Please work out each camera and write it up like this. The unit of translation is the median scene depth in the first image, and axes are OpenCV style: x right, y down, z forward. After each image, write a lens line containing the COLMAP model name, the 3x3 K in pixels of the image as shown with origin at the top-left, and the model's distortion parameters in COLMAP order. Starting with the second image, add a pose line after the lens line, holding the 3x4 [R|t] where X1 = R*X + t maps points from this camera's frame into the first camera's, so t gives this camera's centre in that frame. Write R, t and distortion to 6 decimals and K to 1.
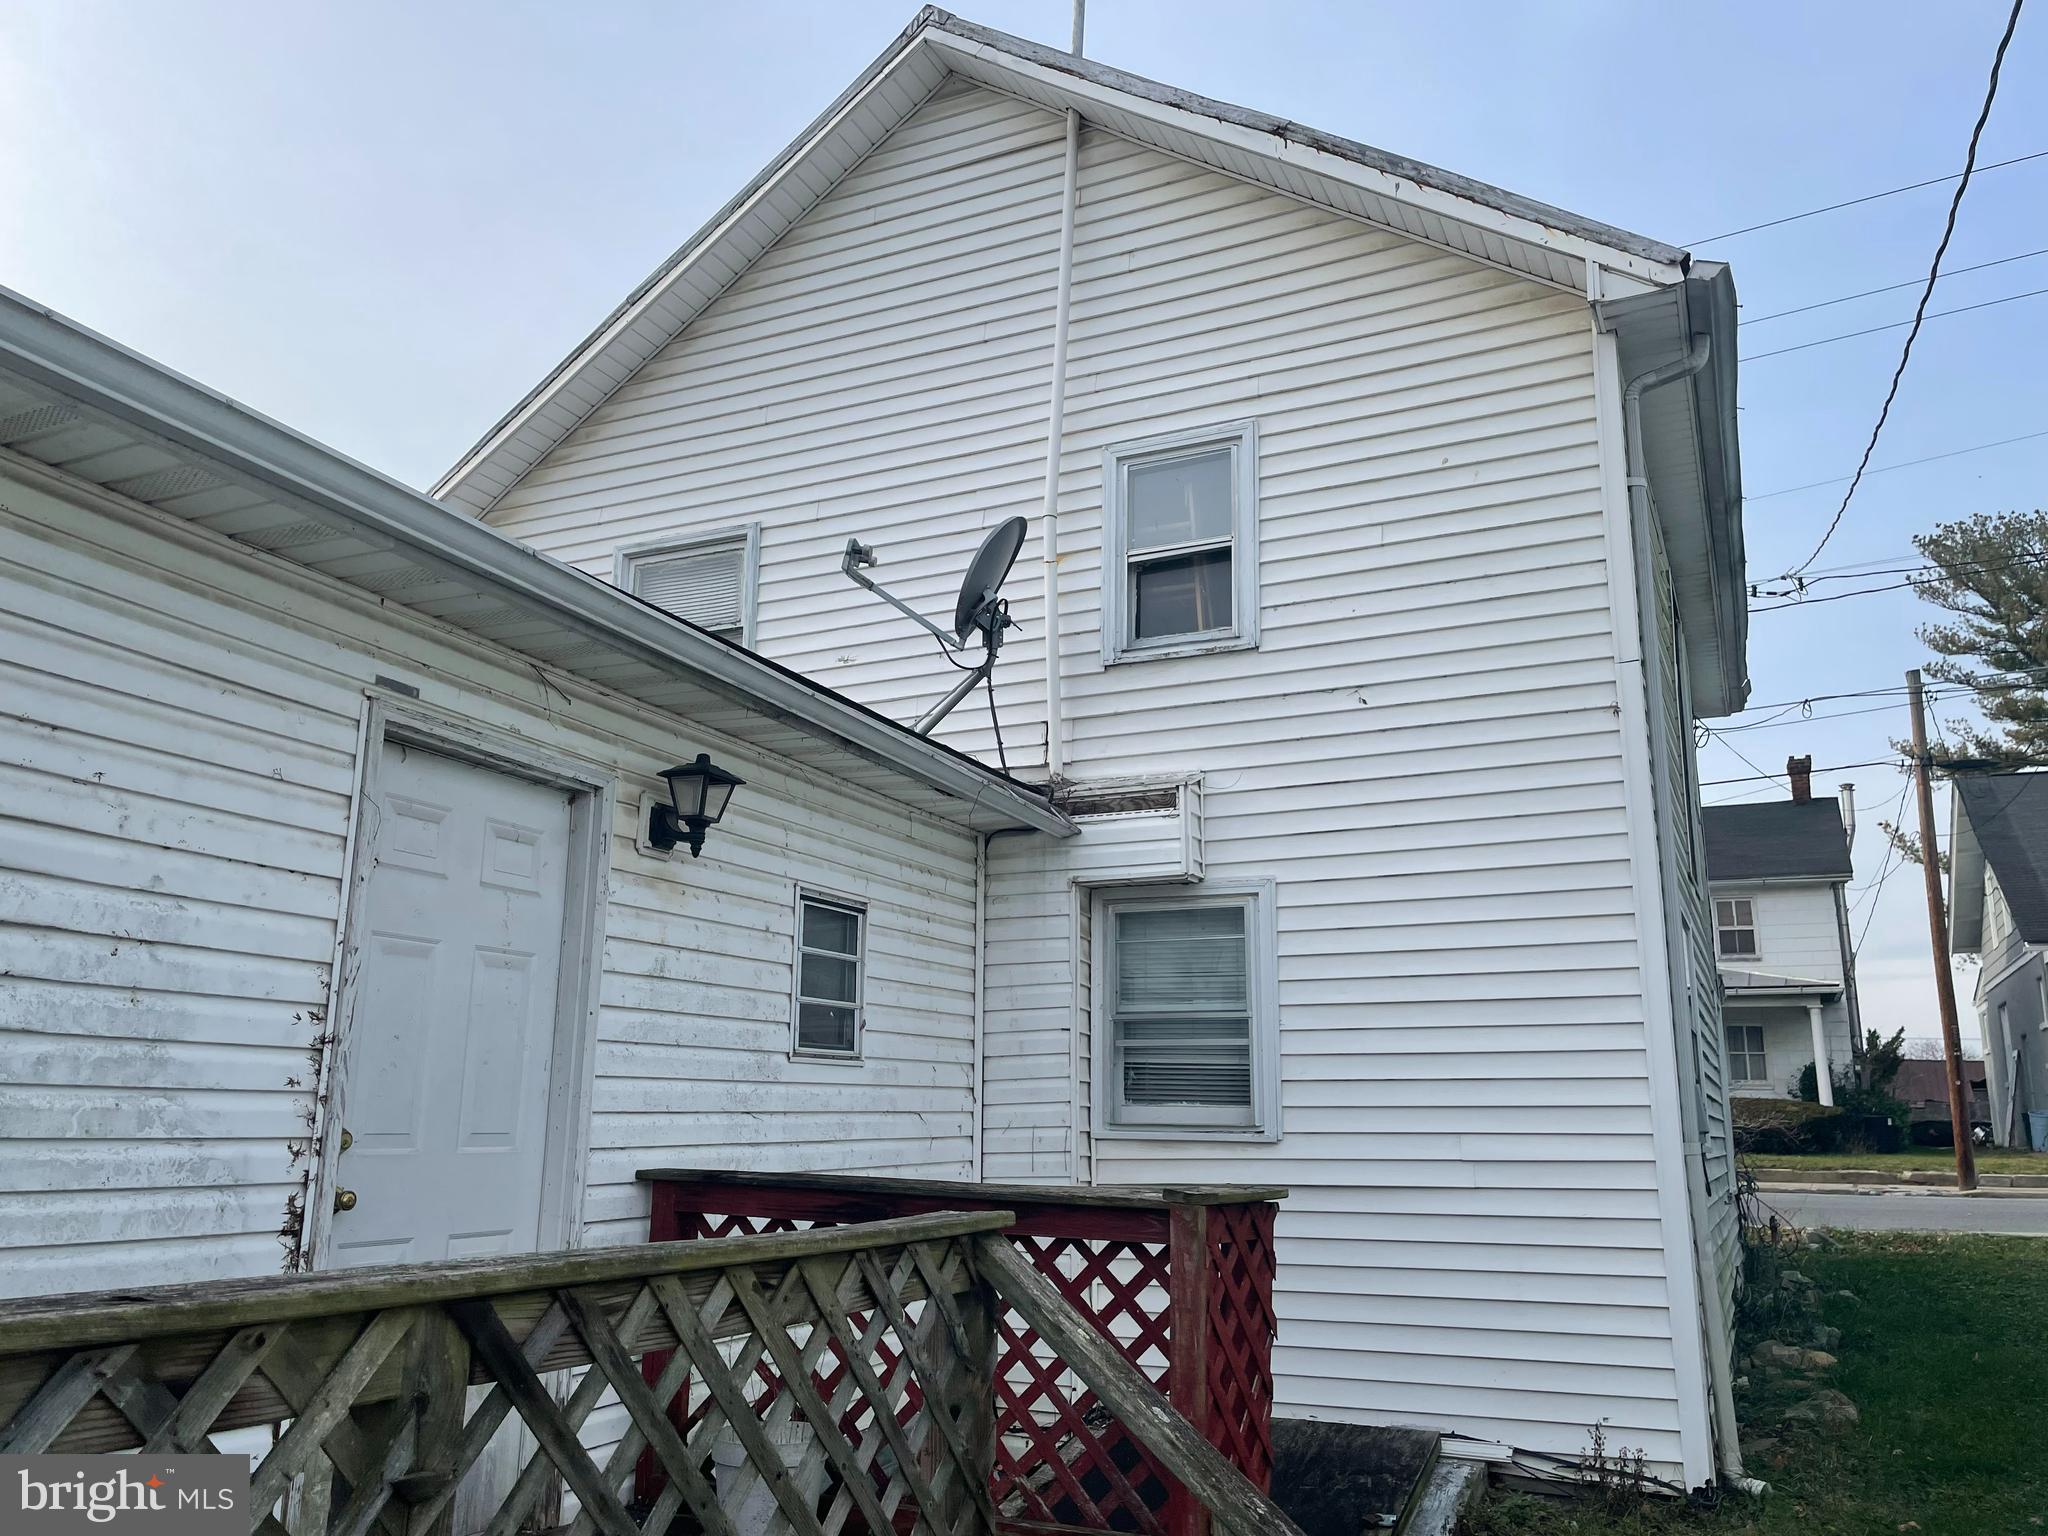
lens RADIAL K [[1533.7, 0, 1043.0], [0, 1533.7, 777.4], [0, 0, 1]] dist [0.100896, -0.131037]
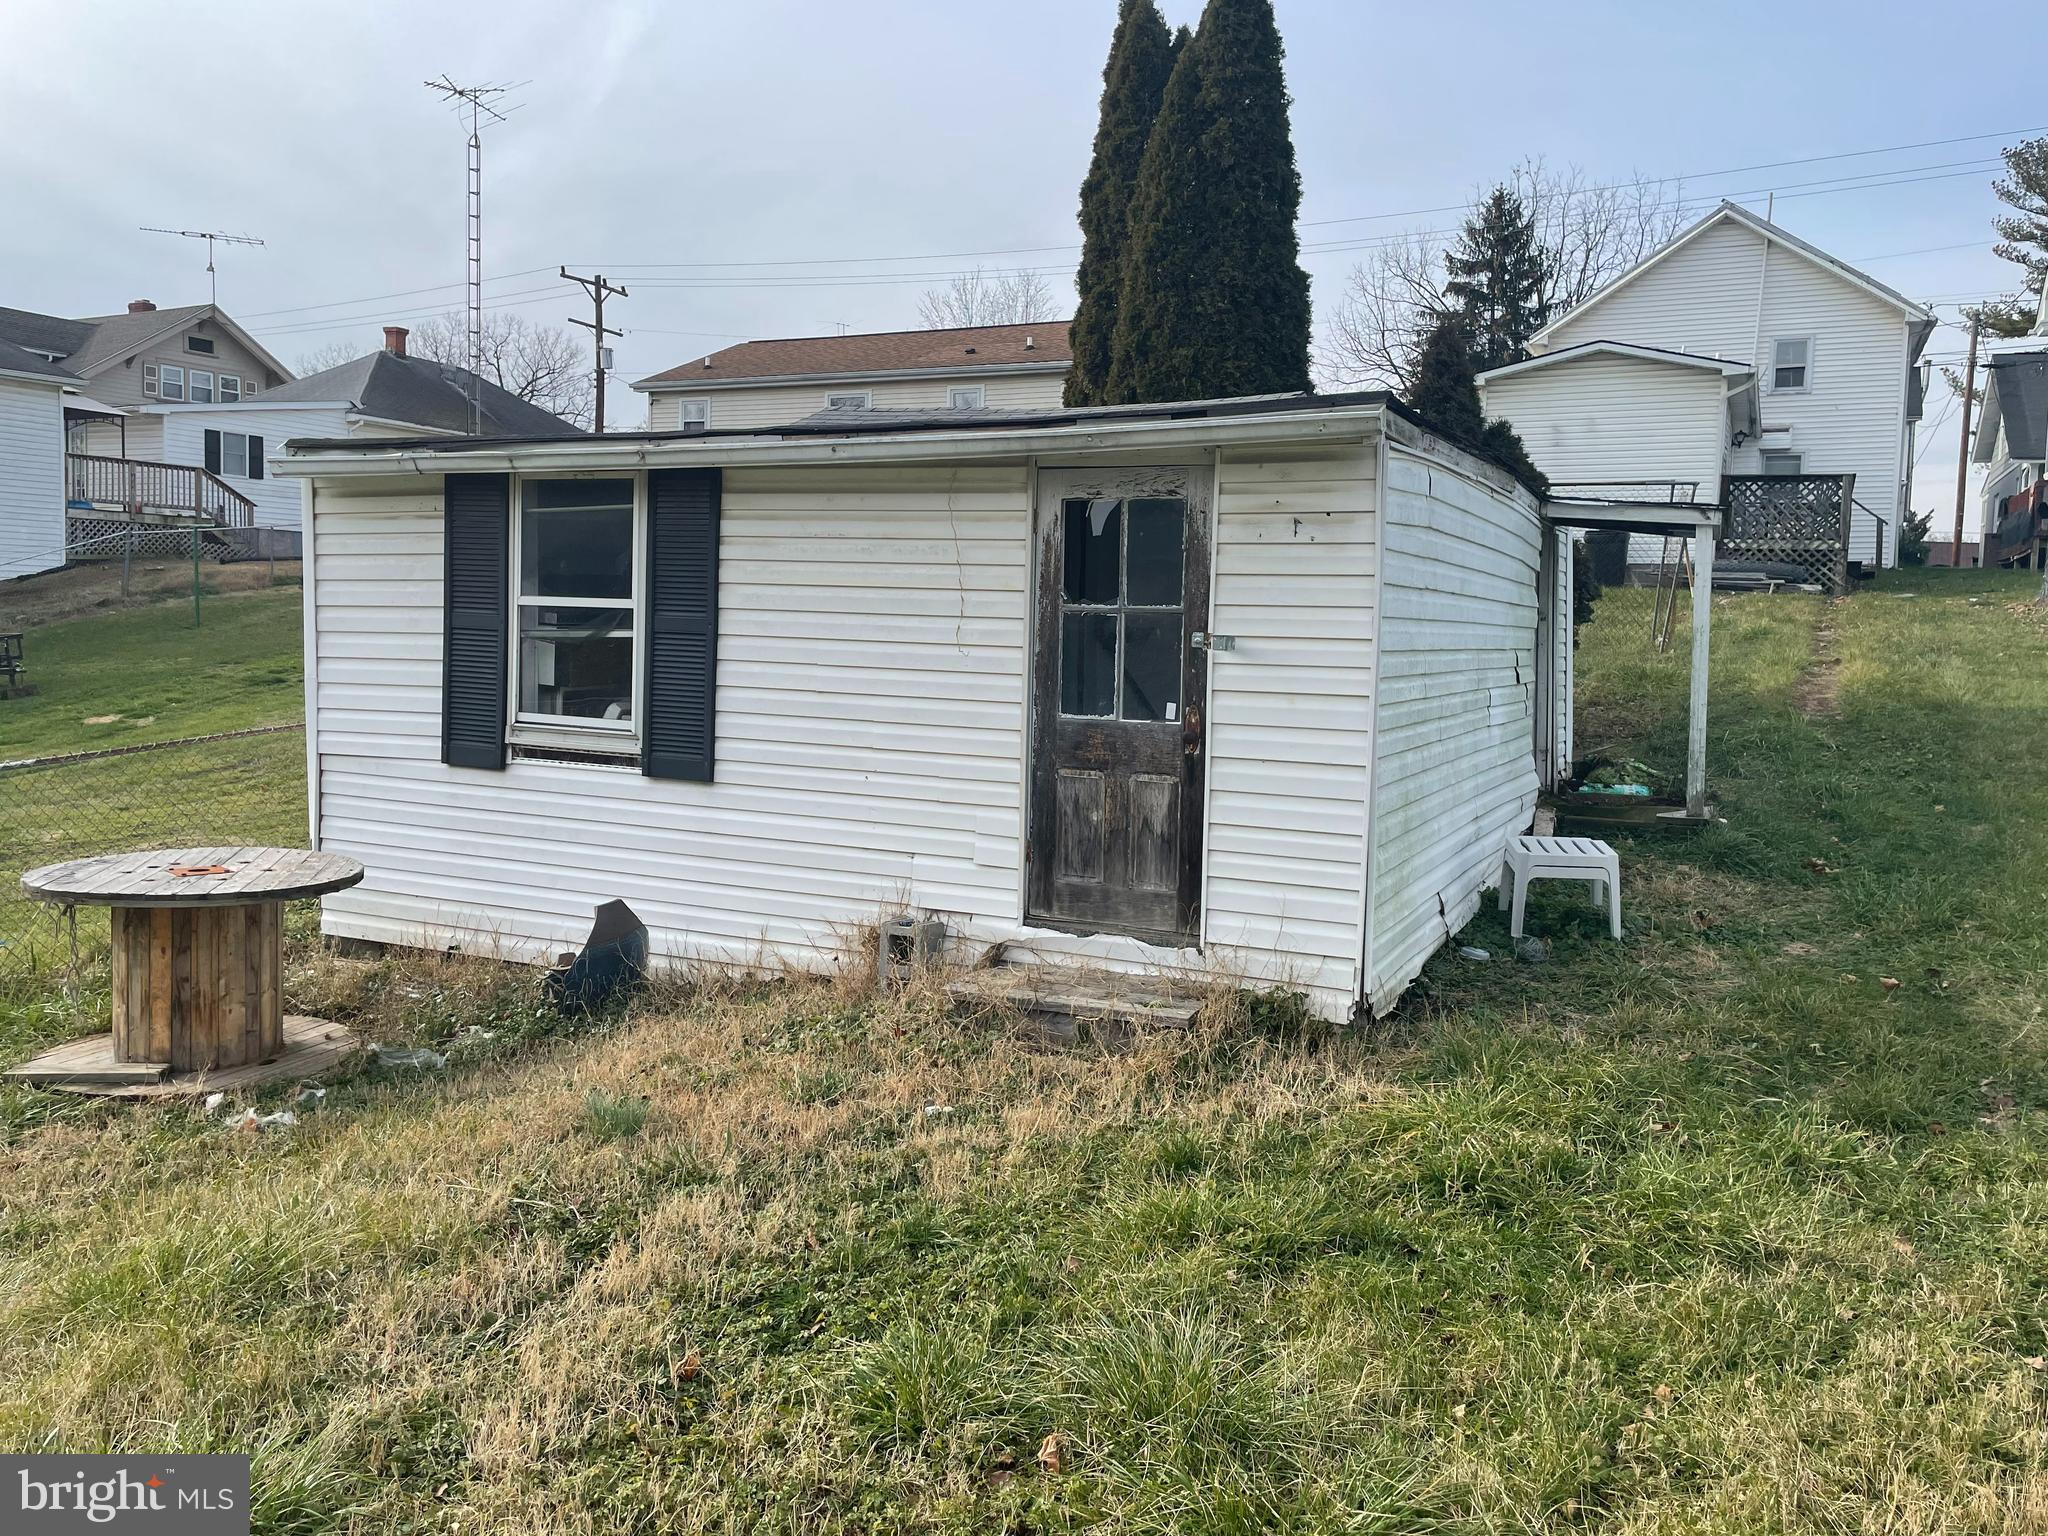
lens RADIAL K [[1535.9, 0, 1036.5], [0, 1535.9, 751.3], [0, 0, 1]] dist [0.101633, -0.131731]
pose [[0.999830, 0.014777, -0.011055, -0.483654], [-0.010798, 0.954229, 0.298883, -0.102055], [0.014966, -0.298713, 0.954226, -0.862627]]
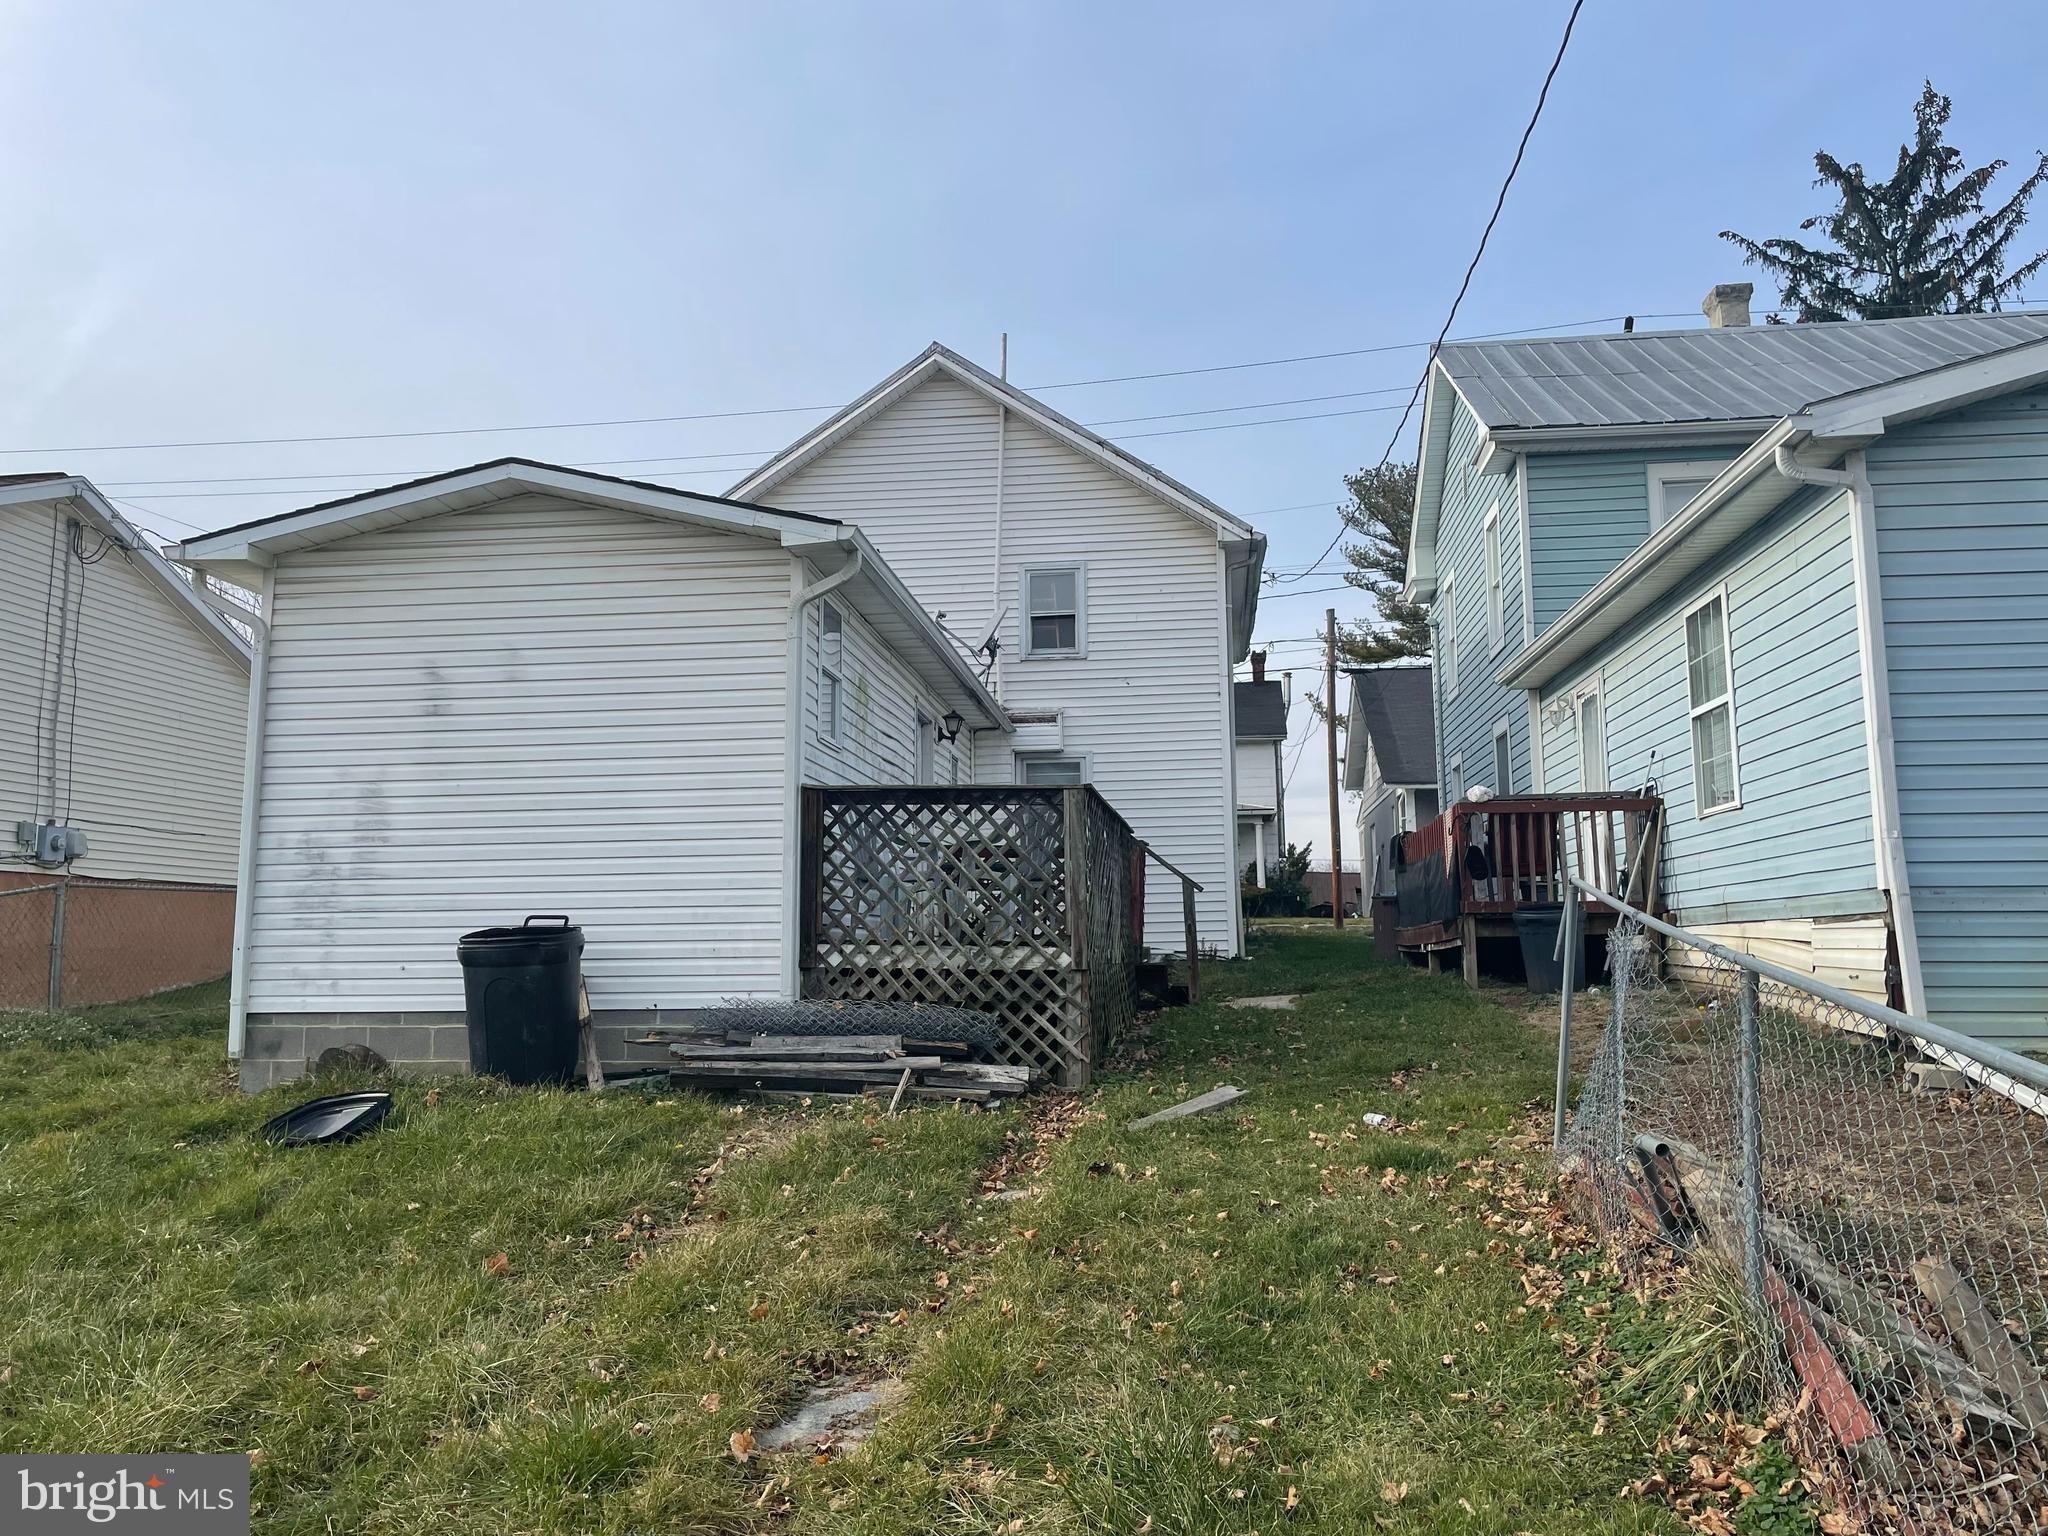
lens RADIAL K [[1535.9, 0, 1036.5], [0, 1535.9, 751.3], [0, 0, 1]] dist [0.101633, -0.131731]
pose [[0.949247, 0.023394, 0.313659, -0.177699], [-0.051729, 0.995263, 0.082319, -0.033612], [-0.310248, -0.094367, 0.945961, -0.333851]]
